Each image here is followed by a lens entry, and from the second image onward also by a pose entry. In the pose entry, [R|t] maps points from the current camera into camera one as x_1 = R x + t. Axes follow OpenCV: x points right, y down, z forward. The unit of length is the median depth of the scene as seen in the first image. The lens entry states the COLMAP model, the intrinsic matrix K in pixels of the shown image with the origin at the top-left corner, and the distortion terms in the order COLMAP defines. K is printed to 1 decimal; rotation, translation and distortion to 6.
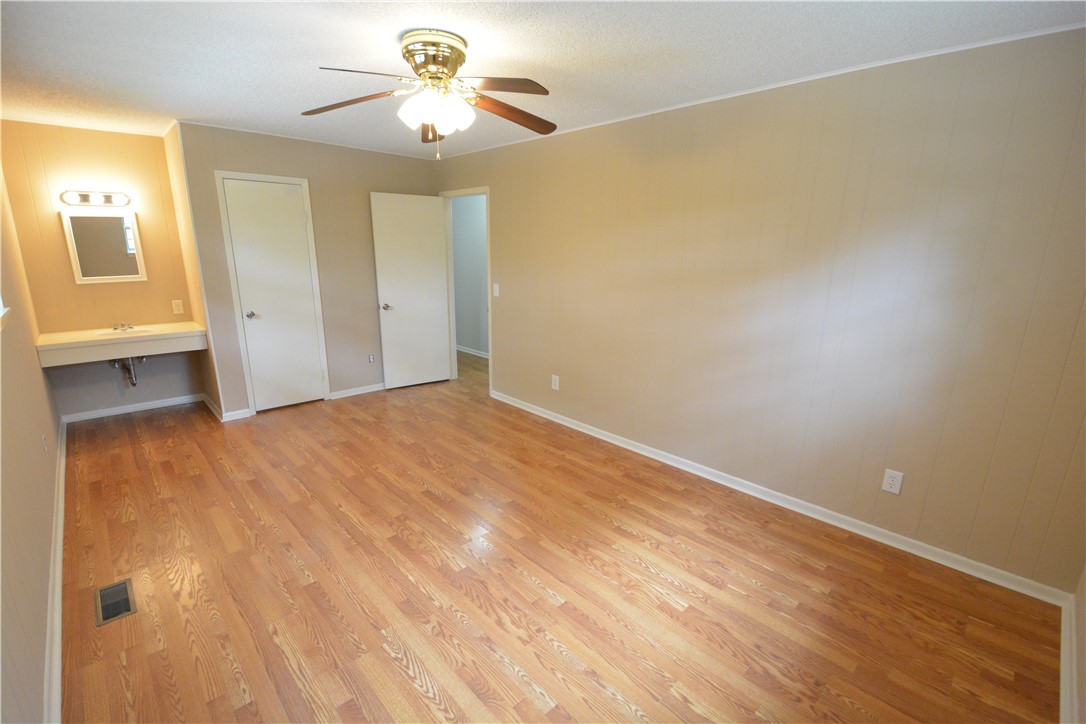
lens RADIAL K [[476.6, 0, 539.6], [0, 476.6, 371.0], [0, 0, 1]] dist [0.019121, -0.025818]
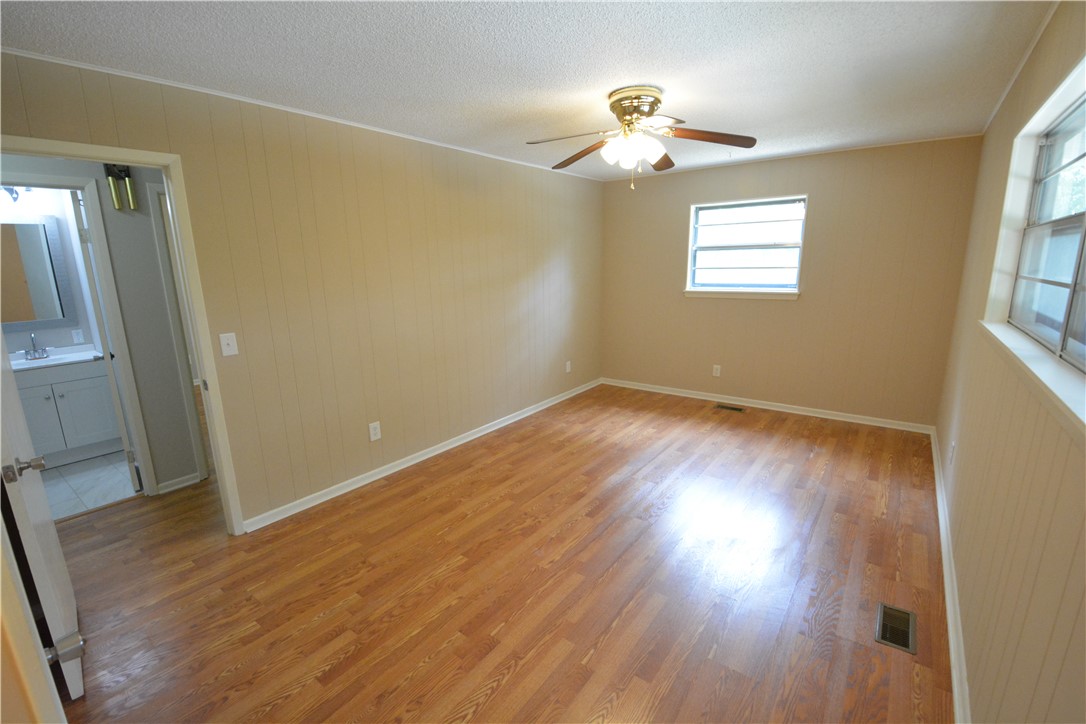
lens RADIAL K [[476.6, 0, 539.6], [0, 476.6, 371.0], [0, 0, 1]] dist [0.019121, -0.025818]
pose [[-0.164920, -0.231166, 0.958834, -1.022445], [0.264540, 0.926159, 0.268790, -0.285405], [-0.950168, 0.297979, -0.091589, 1.044759]]
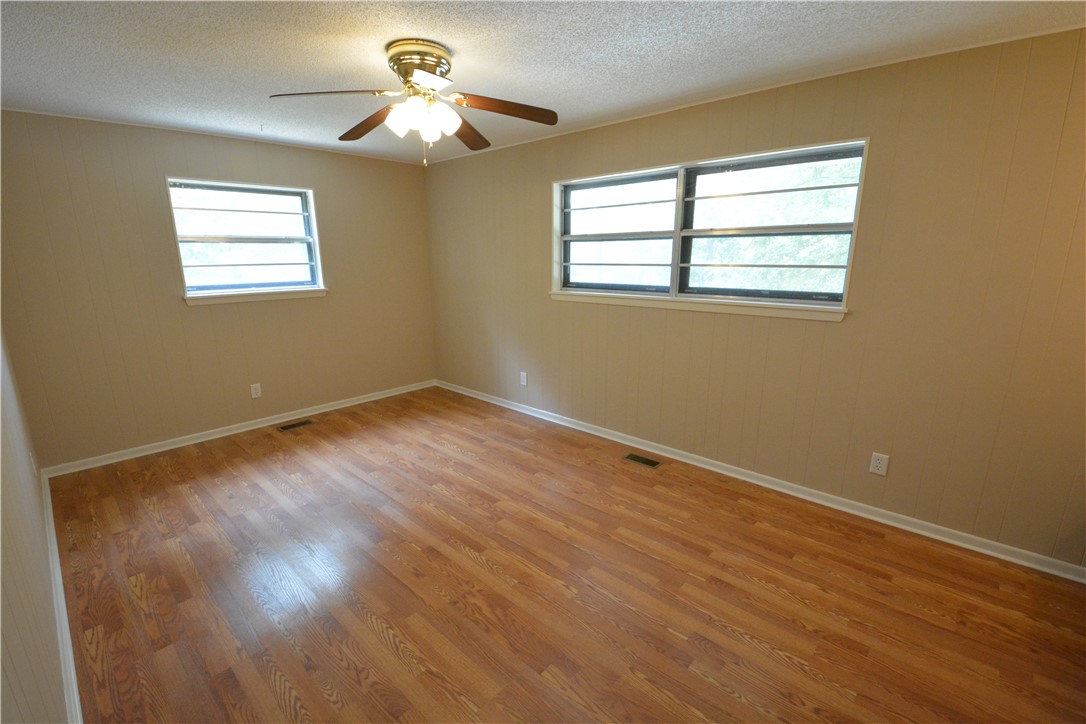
lens RADIAL K [[476.6, 0, 539.6], [0, 476.6, 371.0], [0, 0, 1]] dist [0.019121, -0.025818]
pose [[-0.998187, 0.005811, -0.059916, -0.277644], [-0.023509, 0.878655, 0.476877, -0.390170], [0.055417, 0.477421, -0.876925, 1.503018]]
